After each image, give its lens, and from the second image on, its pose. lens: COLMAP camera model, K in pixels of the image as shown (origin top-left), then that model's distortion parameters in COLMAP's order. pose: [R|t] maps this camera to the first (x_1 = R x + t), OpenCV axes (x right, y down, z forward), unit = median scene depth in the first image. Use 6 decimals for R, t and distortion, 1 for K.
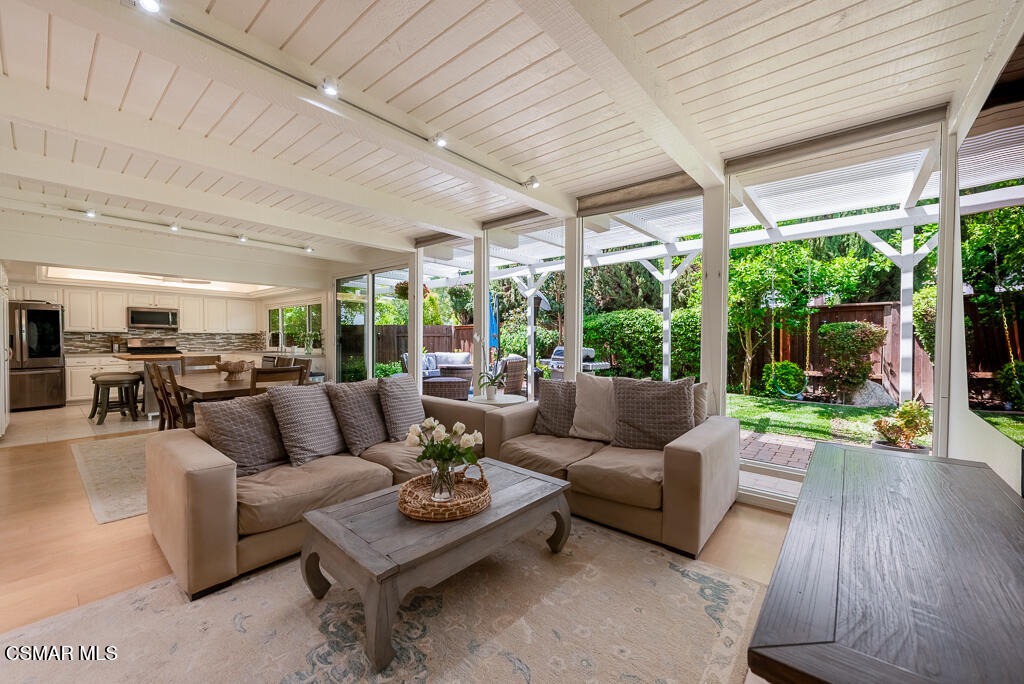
lens RADIAL K [[396.0, 0, 507.4], [0, 396.0, 342.1], [0, 0, 1]] dist [-0.000715, 0.000255]
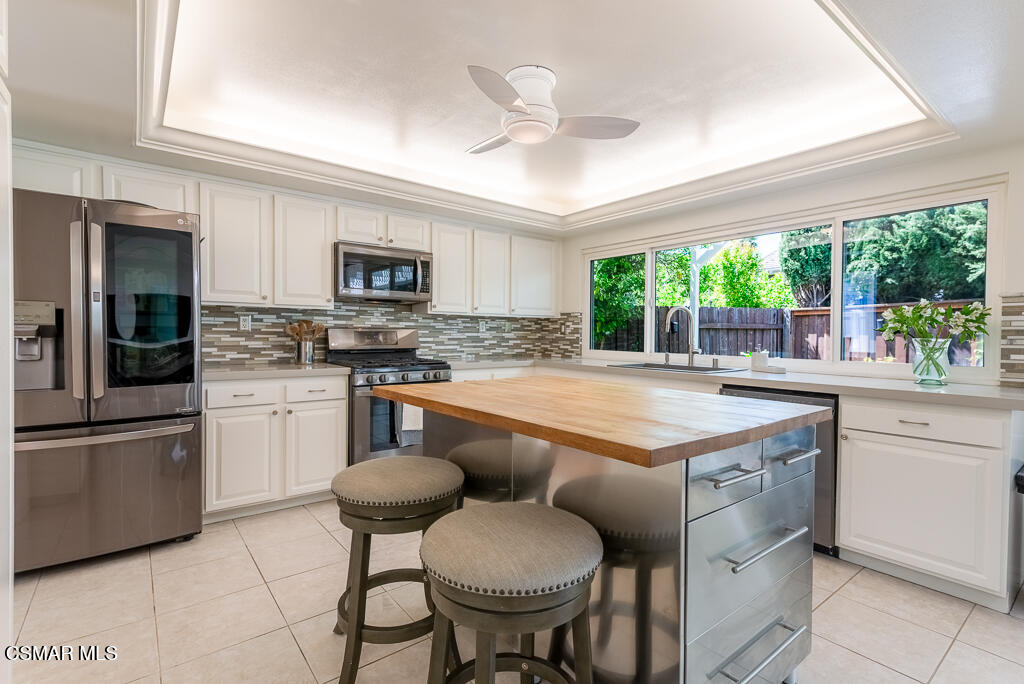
lens RADIAL K [[469.6, 0, 512.5], [0, 469.6, 339.3], [0, 0, 1]] dist [0.001764, 0.000231]
pose [[0.978795, 0.009318, -0.204630, -0.716050], [-0.009349, 0.999956, 0.000813, 0.001047], [0.204629, 0.001118, 0.978839, 0.610198]]
